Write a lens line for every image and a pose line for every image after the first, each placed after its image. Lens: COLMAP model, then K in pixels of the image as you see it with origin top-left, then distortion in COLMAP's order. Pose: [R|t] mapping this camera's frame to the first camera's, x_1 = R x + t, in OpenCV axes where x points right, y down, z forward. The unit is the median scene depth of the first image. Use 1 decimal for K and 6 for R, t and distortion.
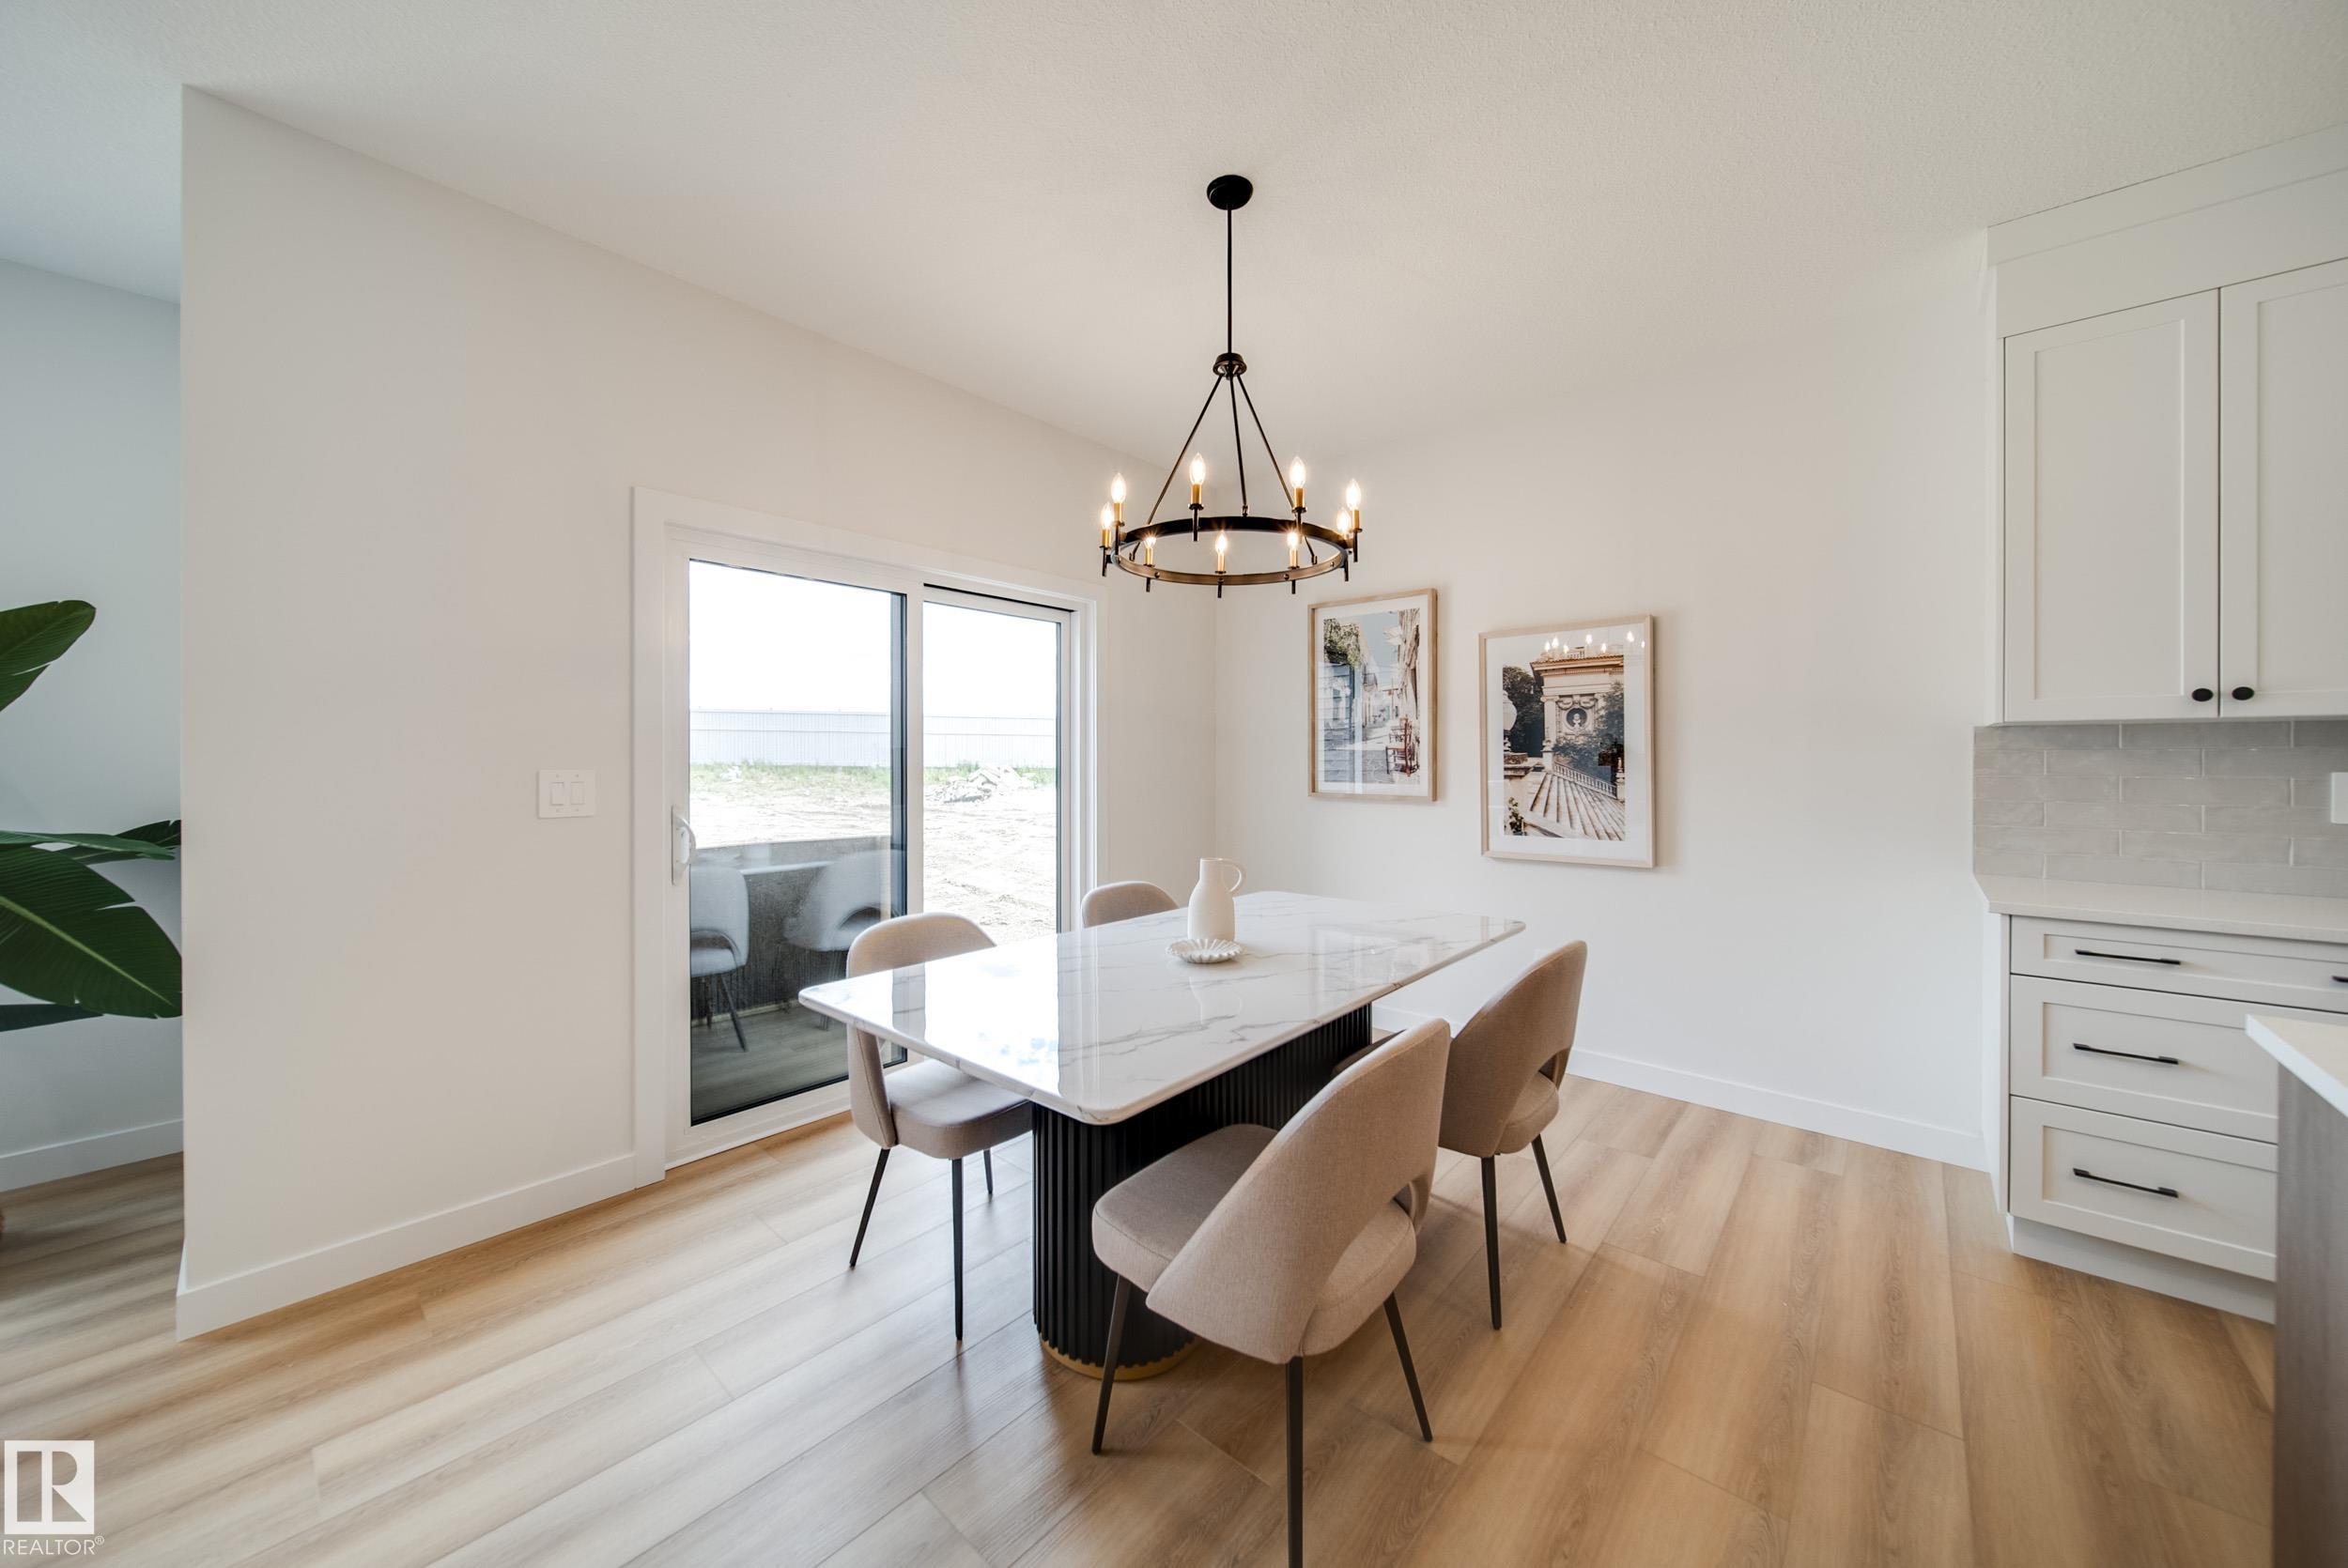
lens RADIAL K [[828.4, 0, 1172.6], [0, 828.4, 762.2], [0, 0, 1]] dist [-0.000446, -0.000424]
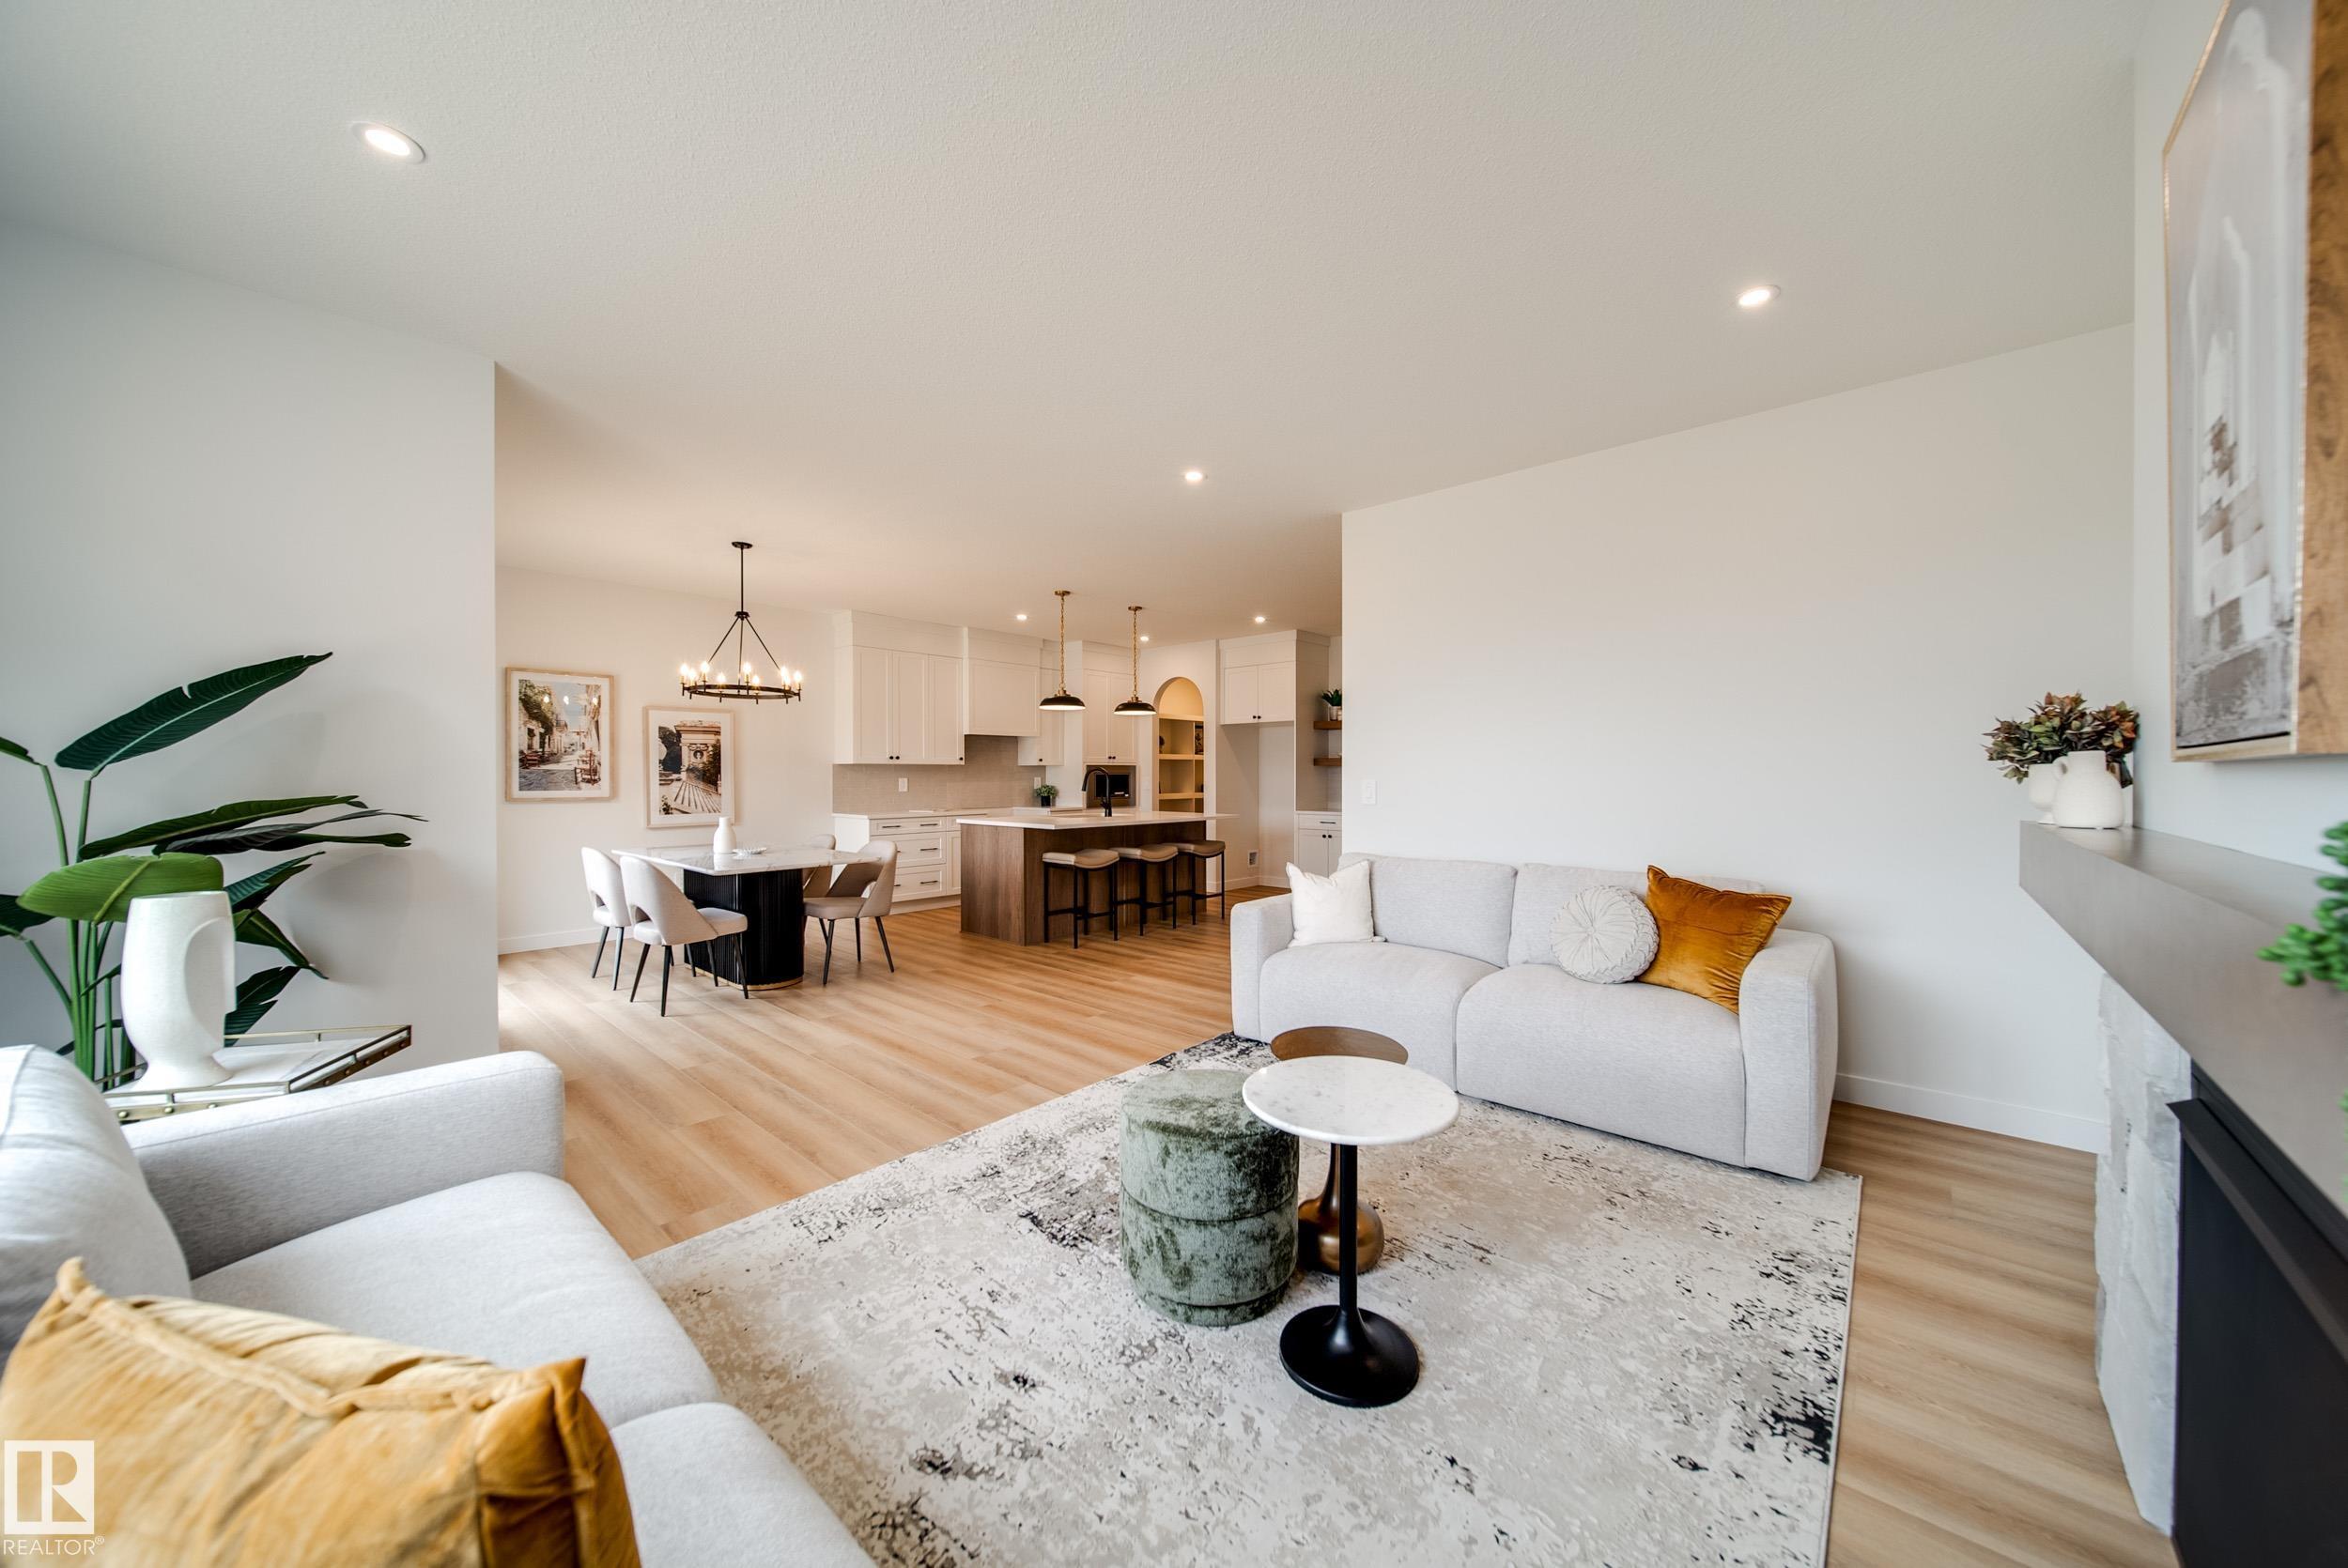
lens RADIAL K [[826.3, 0, 1171.8], [0, 826.3, 776.4], [0, 0, 1]] dist [-0.000654, -0.000246]
pose [[0.008965, -0.002392, 0.999957, -1.556589], [0.005394, 0.999983, 0.002344, 0.001393], [-0.999945, 0.005372, 0.008978, -0.192783]]
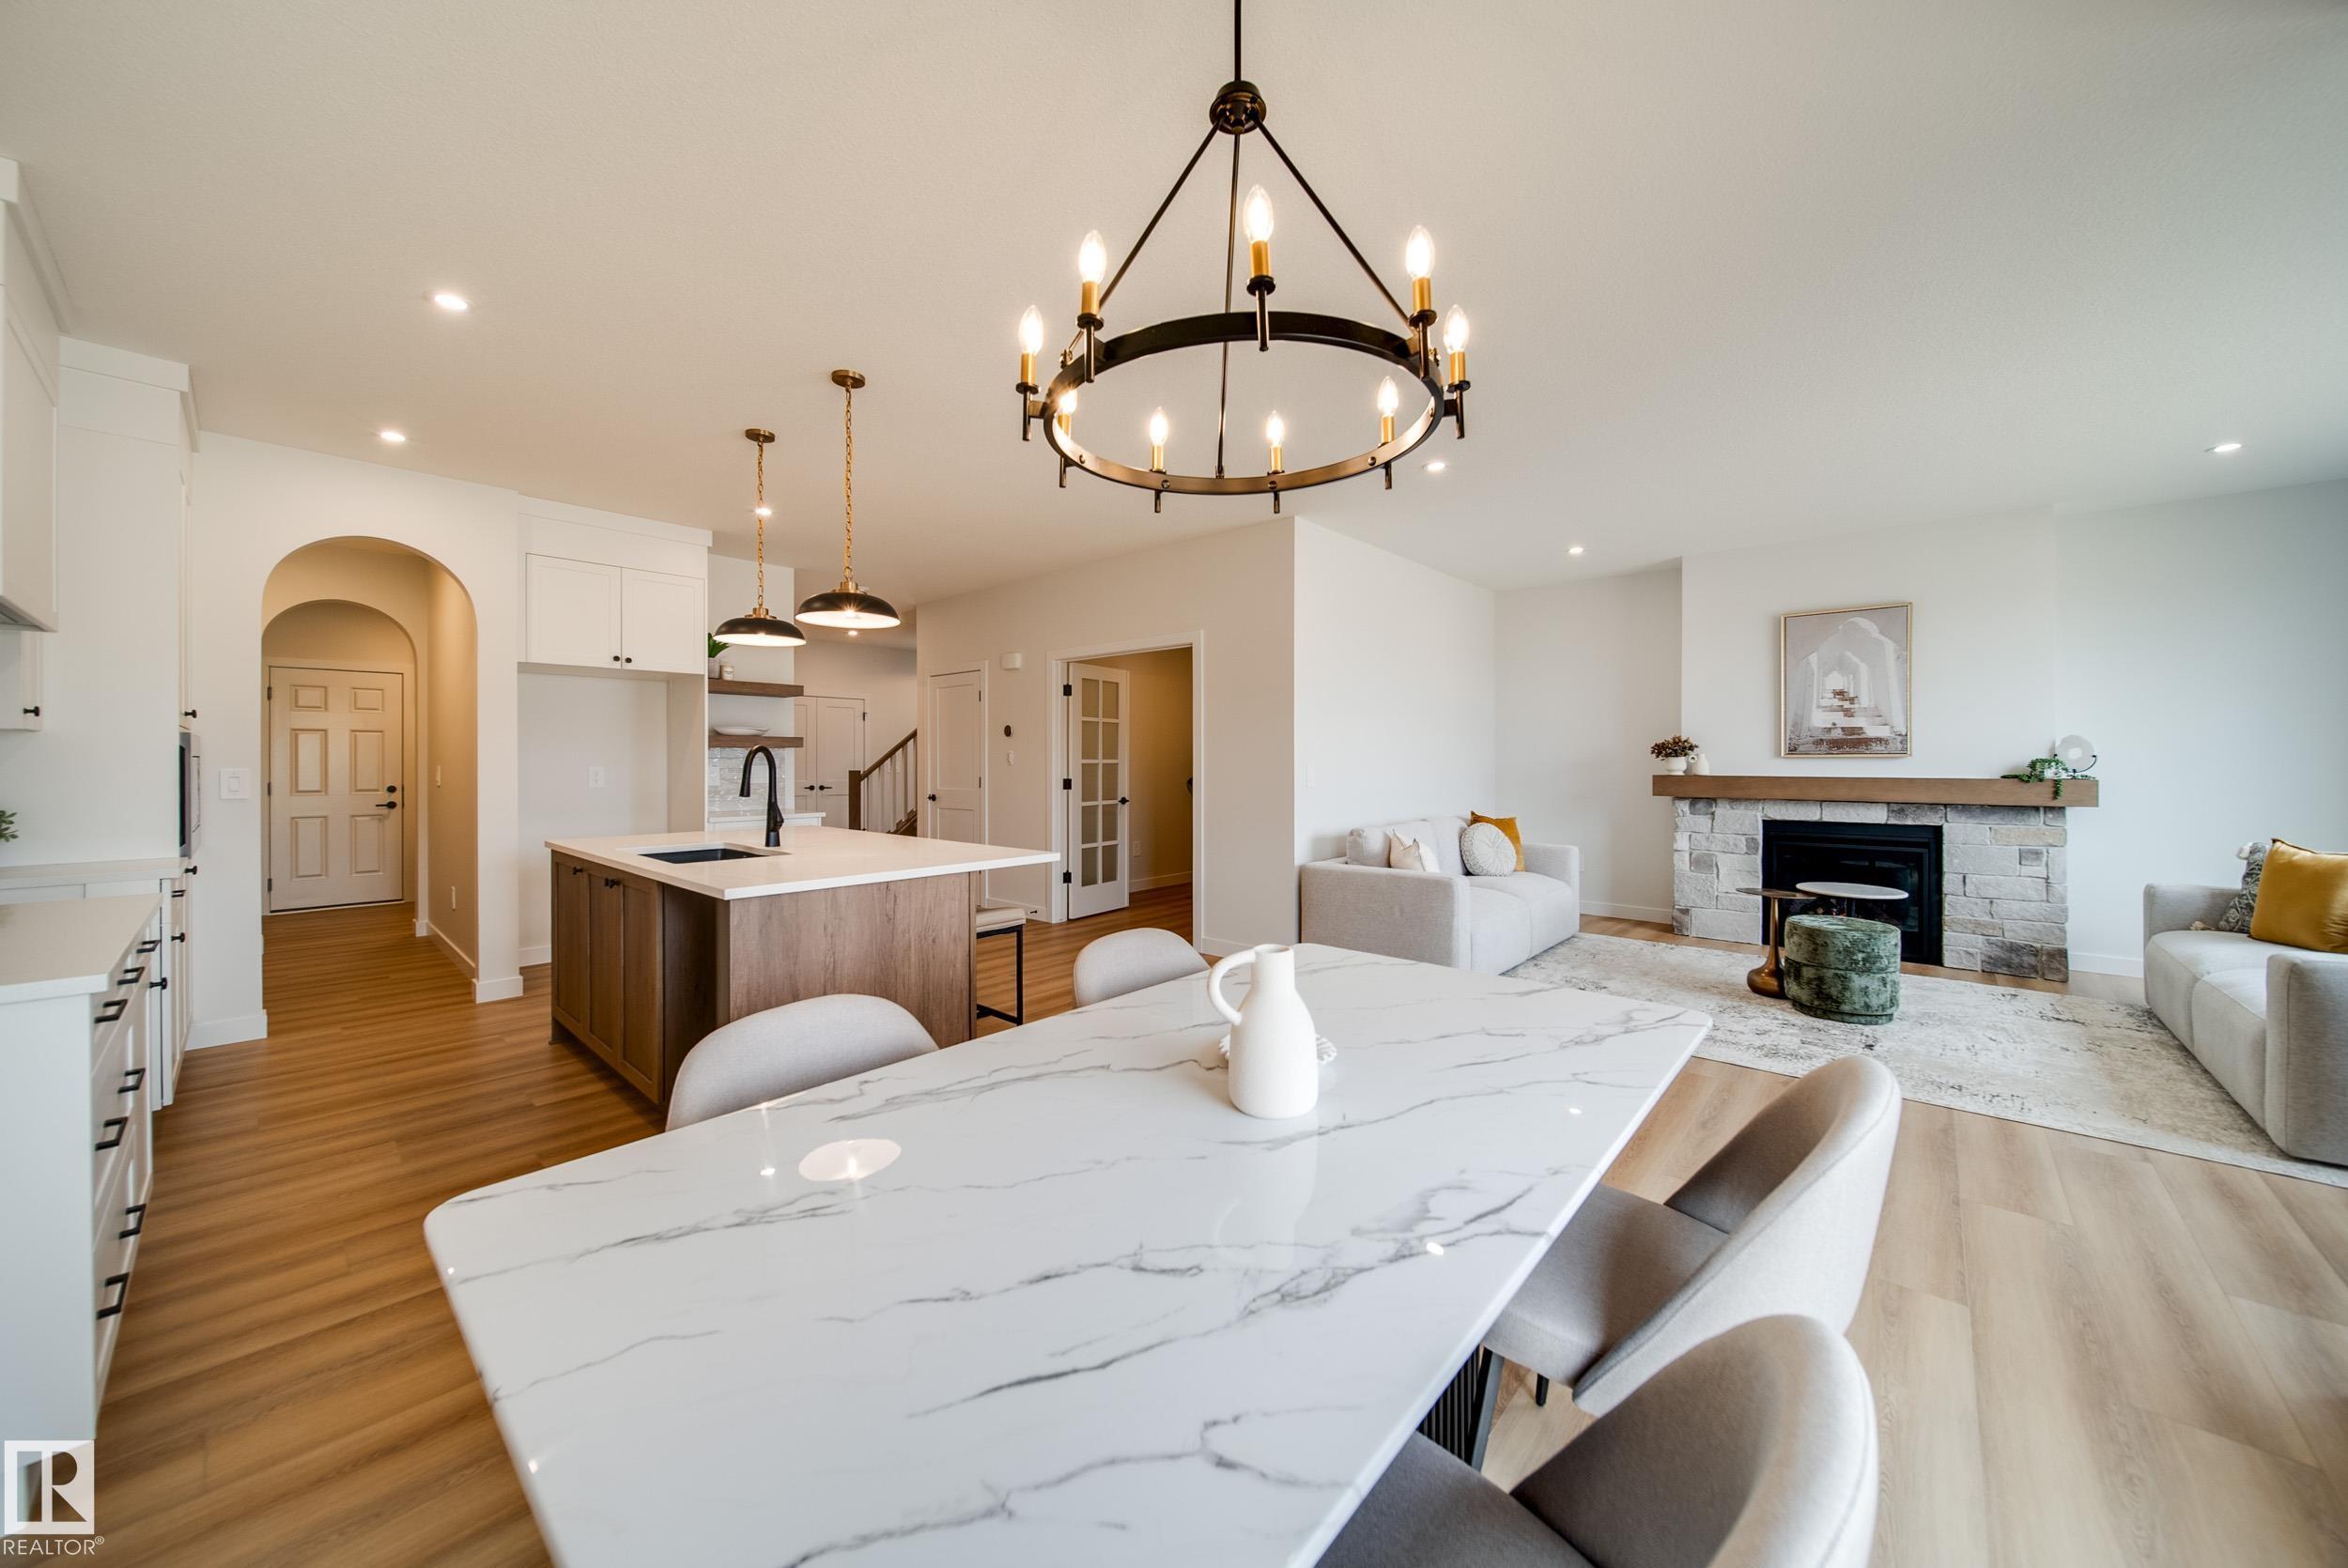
lens RADIAL K [[828.4, 0, 1172.6], [0, 828.4, 762.2], [0, 0, 1]] dist [-0.000446, -0.000424]
pose [[-0.999974, 0.000994, 0.007172, 0.082058], [0.001053, 0.999966, 0.008230, -0.007448], [-0.007164, 0.008238, -0.999940, 1.053340]]
